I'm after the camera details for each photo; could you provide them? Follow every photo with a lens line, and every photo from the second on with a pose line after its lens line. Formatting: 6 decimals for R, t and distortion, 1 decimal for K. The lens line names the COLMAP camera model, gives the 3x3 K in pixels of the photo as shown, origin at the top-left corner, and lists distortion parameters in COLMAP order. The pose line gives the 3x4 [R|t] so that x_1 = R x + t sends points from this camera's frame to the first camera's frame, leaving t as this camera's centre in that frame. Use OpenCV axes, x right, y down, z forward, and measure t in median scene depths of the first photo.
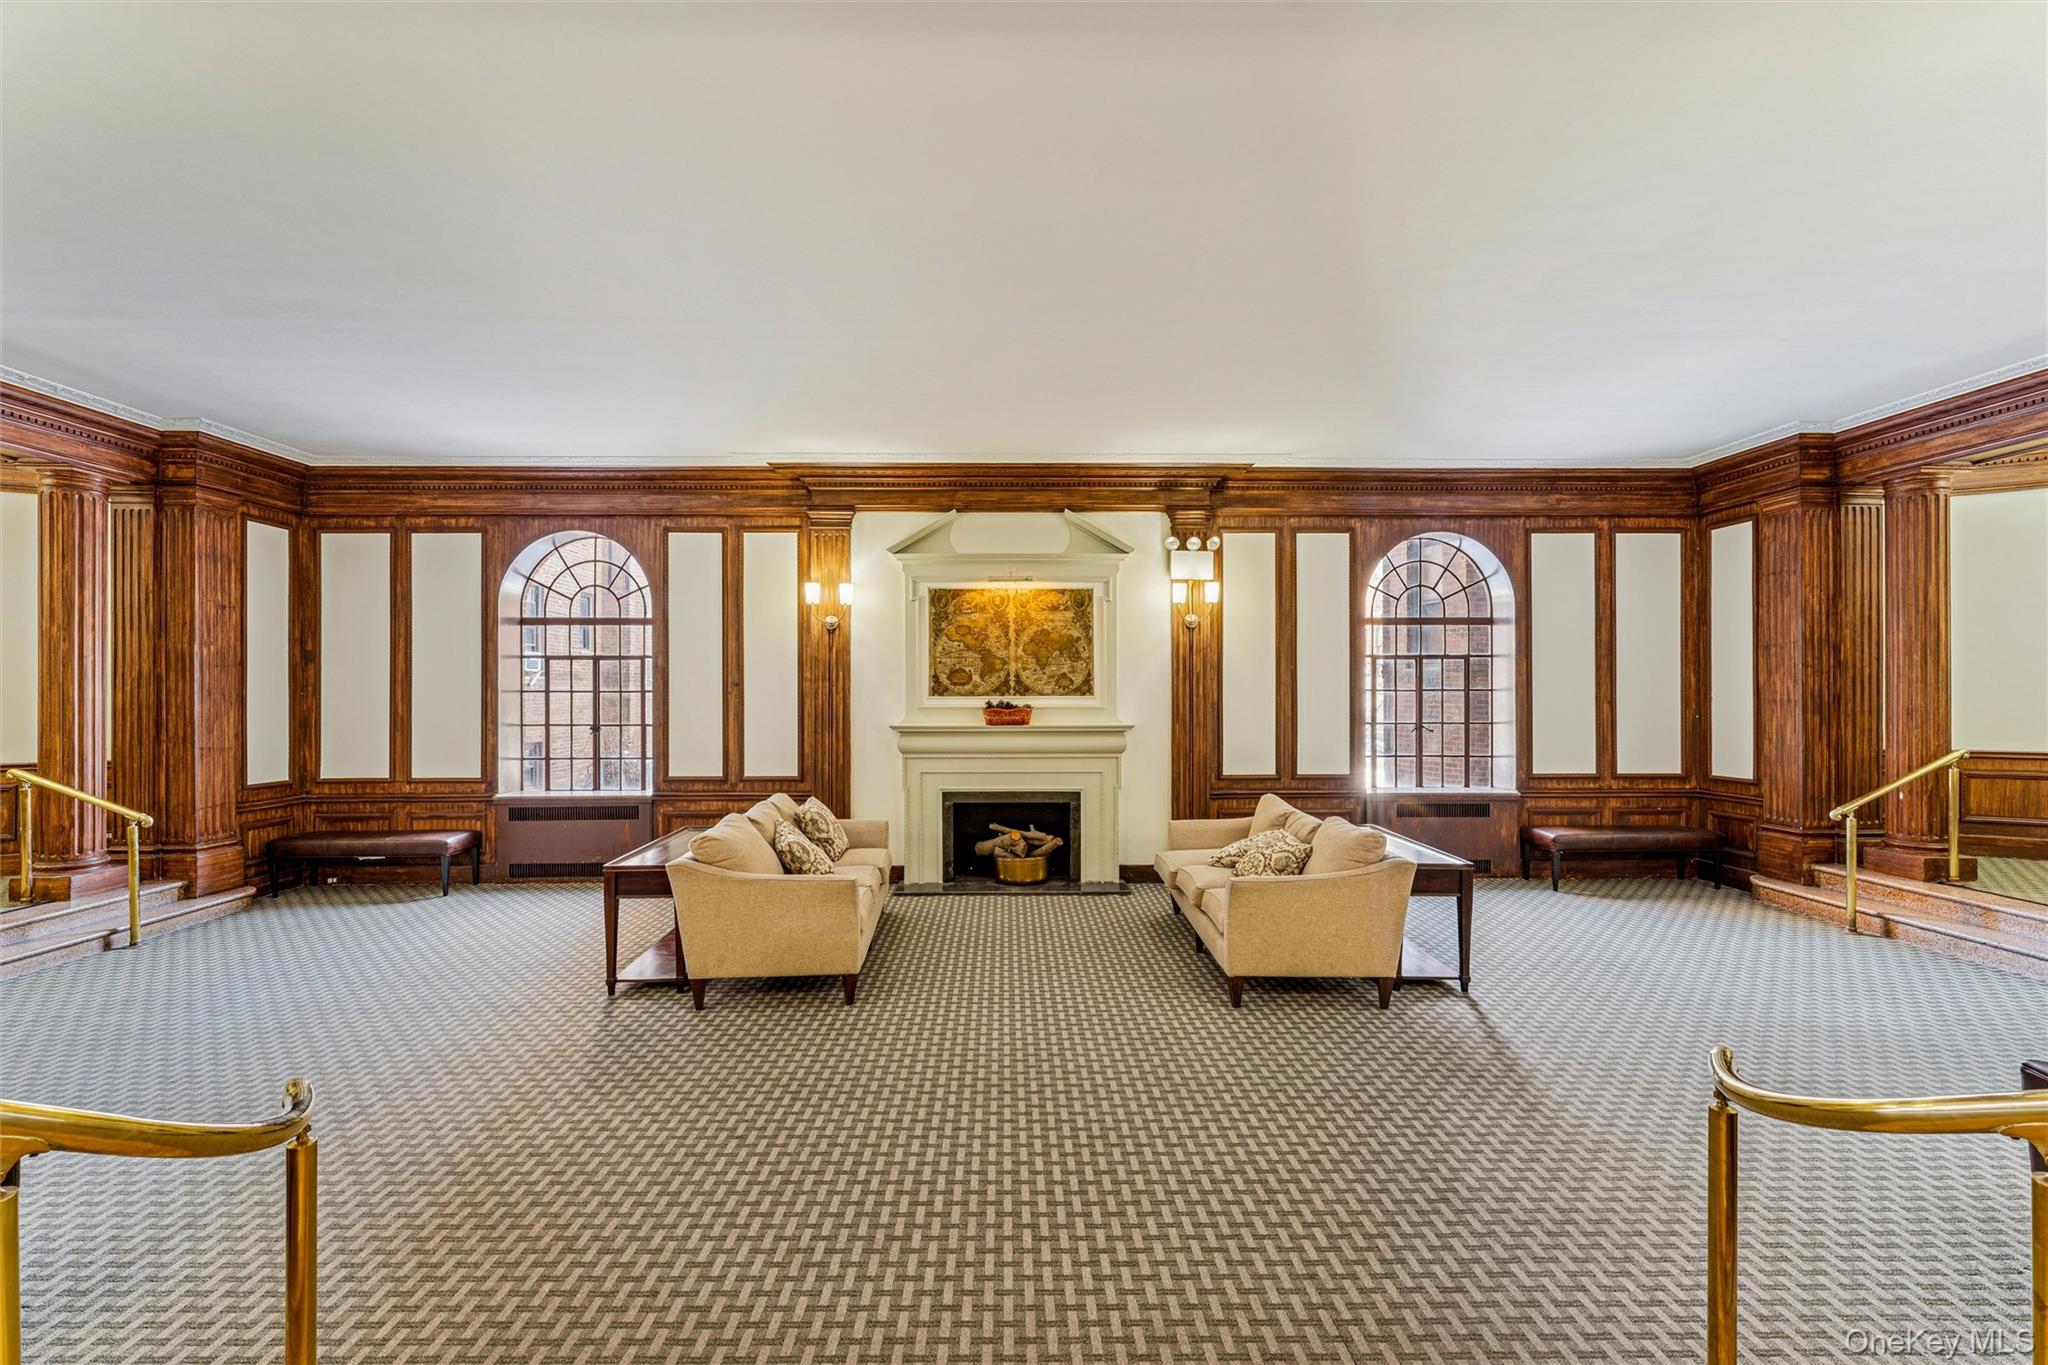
lens RADIAL K [[827.6, 0, 1039.1], [0, 827.6, 687.2], [0, 0, 1]] dist [-0.006025, -0.000140]
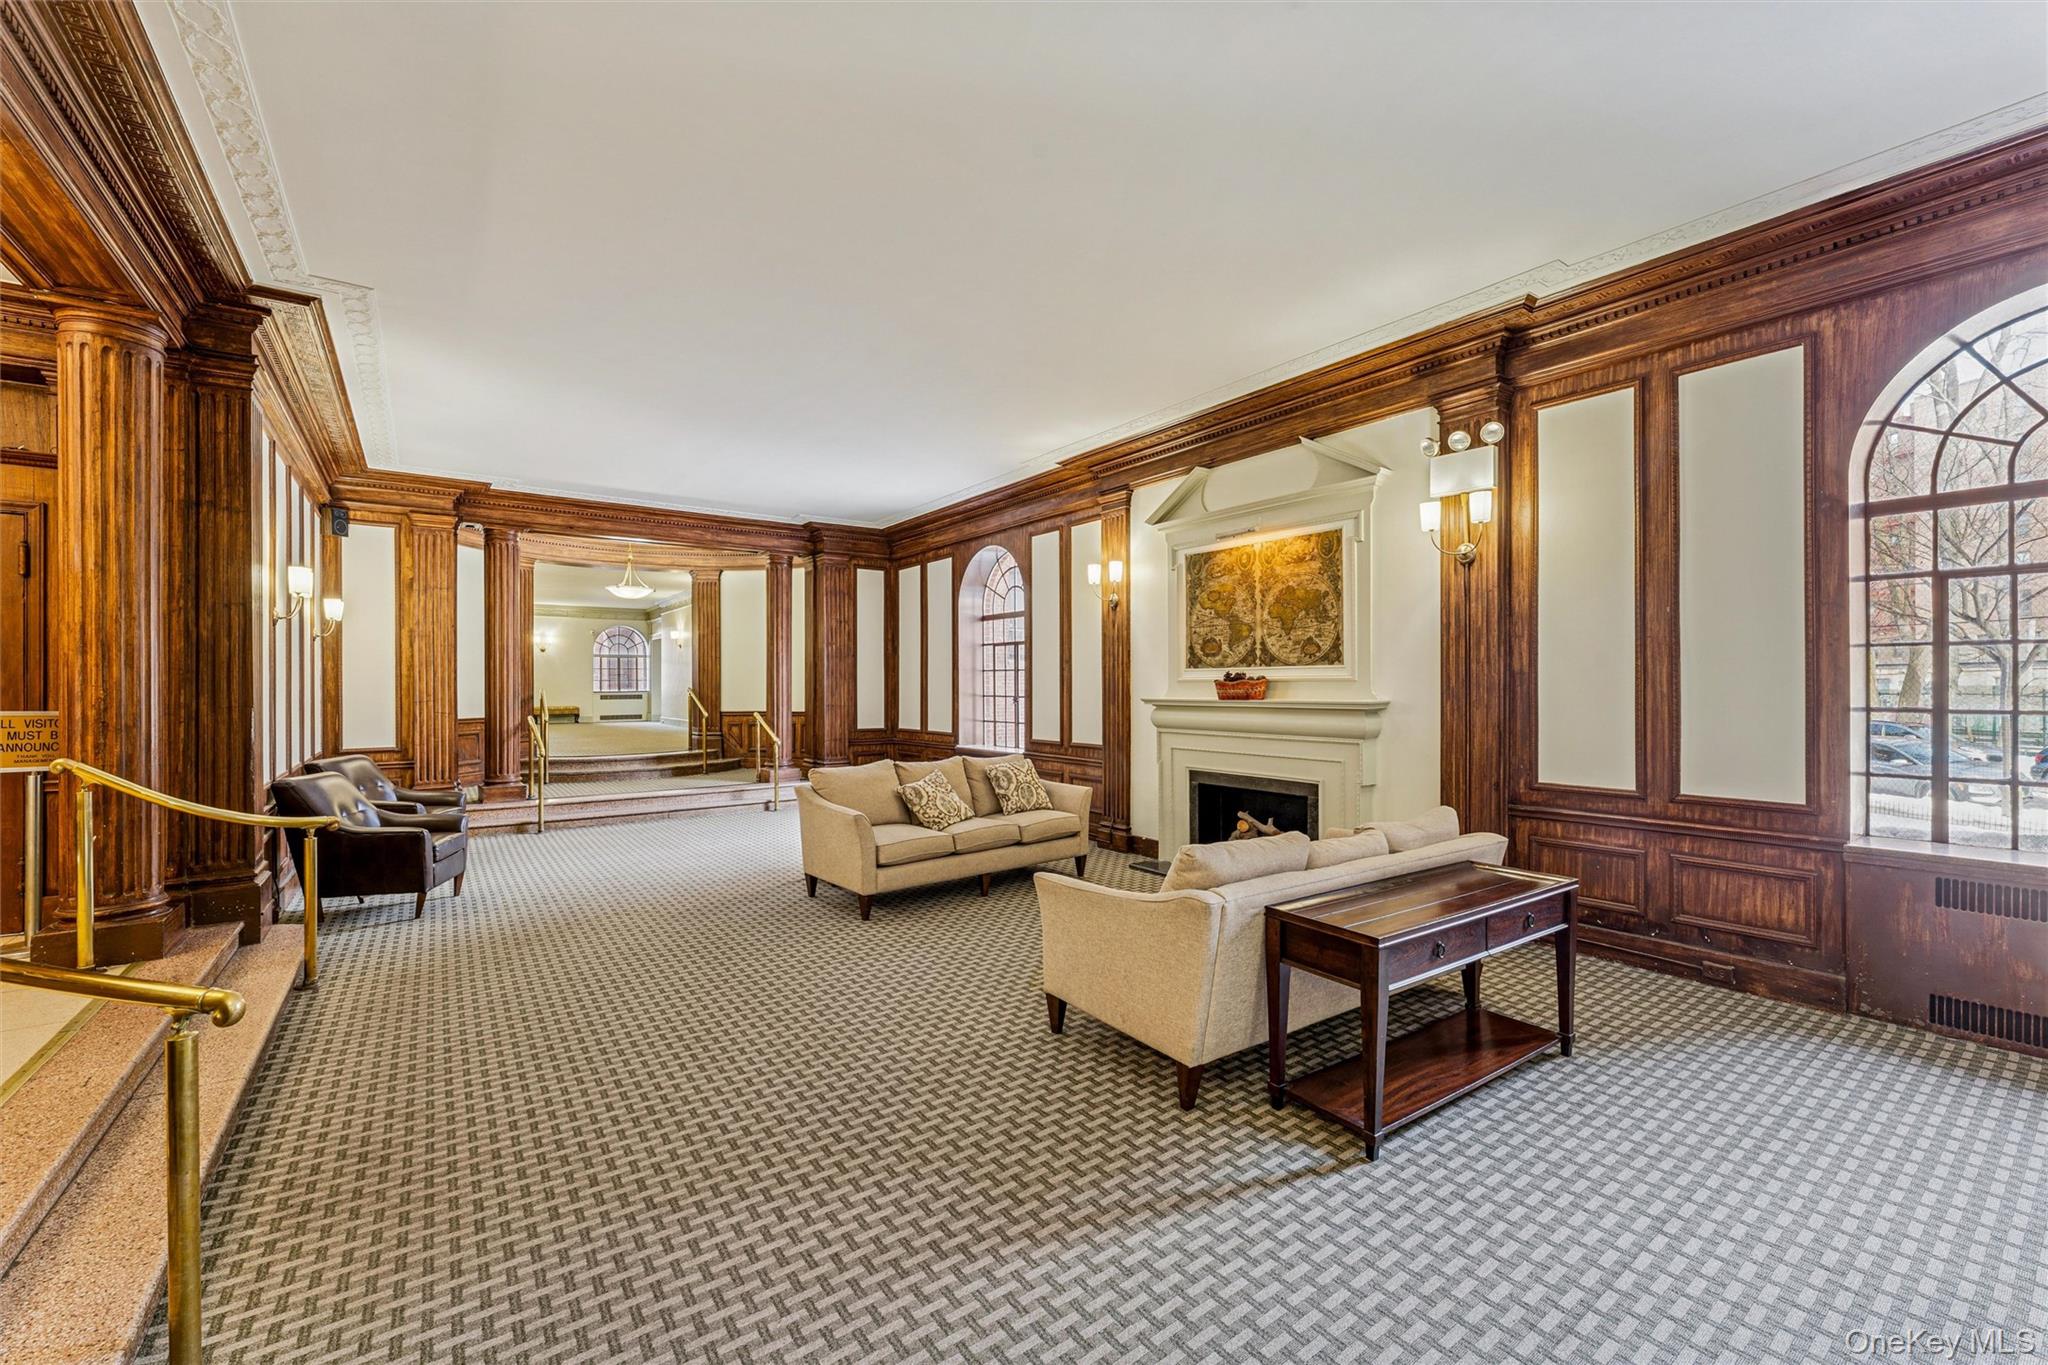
lens RADIAL K [[827.6, 0, 1039.1], [0, 827.6, 687.2], [0, 0, 1]] dist [-0.006025, -0.000140]
pose [[0.577496, 0.000396, -0.816394, 0.542278], [0.008773, 0.999939, 0.006690, 0.024094], [0.816347, -0.011026, 0.577457, 0.312461]]
